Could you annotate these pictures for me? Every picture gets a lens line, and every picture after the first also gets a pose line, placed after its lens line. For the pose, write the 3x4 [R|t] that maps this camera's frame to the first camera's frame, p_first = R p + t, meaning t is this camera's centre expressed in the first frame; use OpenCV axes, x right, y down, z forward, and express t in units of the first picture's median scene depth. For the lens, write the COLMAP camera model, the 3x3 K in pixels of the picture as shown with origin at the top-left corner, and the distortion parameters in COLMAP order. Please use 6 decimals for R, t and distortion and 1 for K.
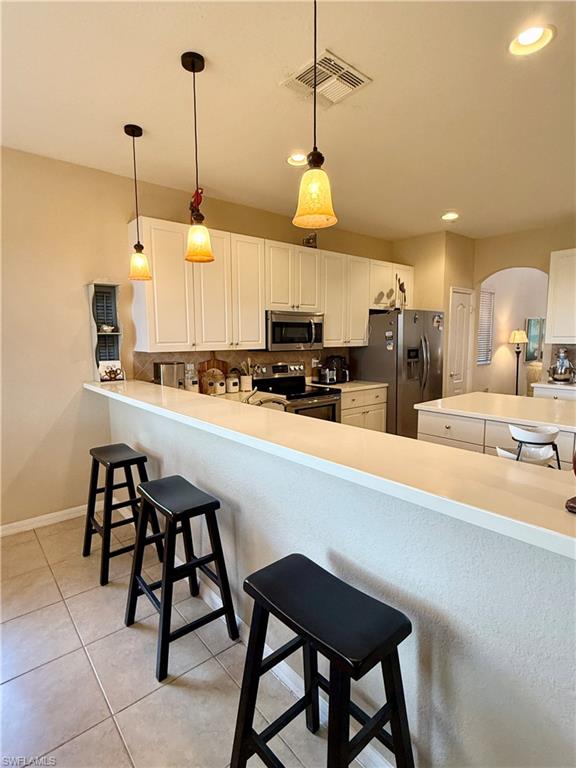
lens RADIAL K [[394.6, 0, 288.0], [0, 394.6, 384.0], [0, 0, 1]] dist [0.000036, 0.000548]
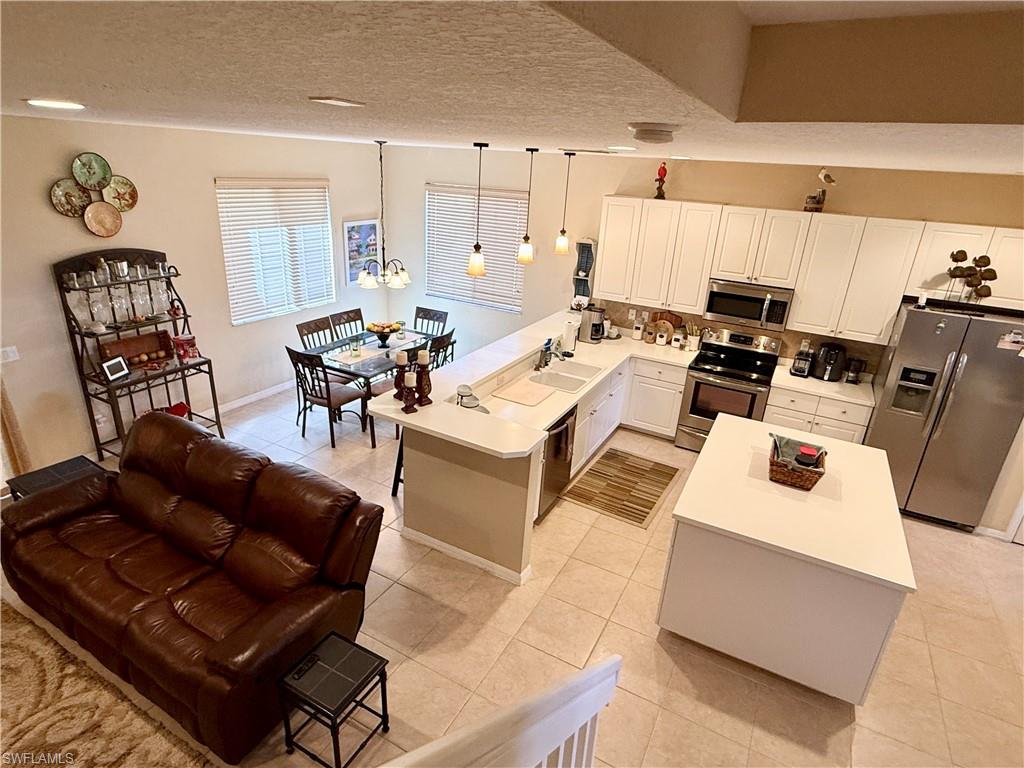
lens RADIAL K [[571.0, 0, 512.0], [0, 571.0, 384.0], [0, 0, 1]] dist [-0.000869, -0.000192]
pose [[0.375778, 0.361812, -0.853161, 0.956004], [-0.164978, 0.932047, 0.322601, -0.283691], [0.911906, 0.019526, 0.409933, -0.030489]]
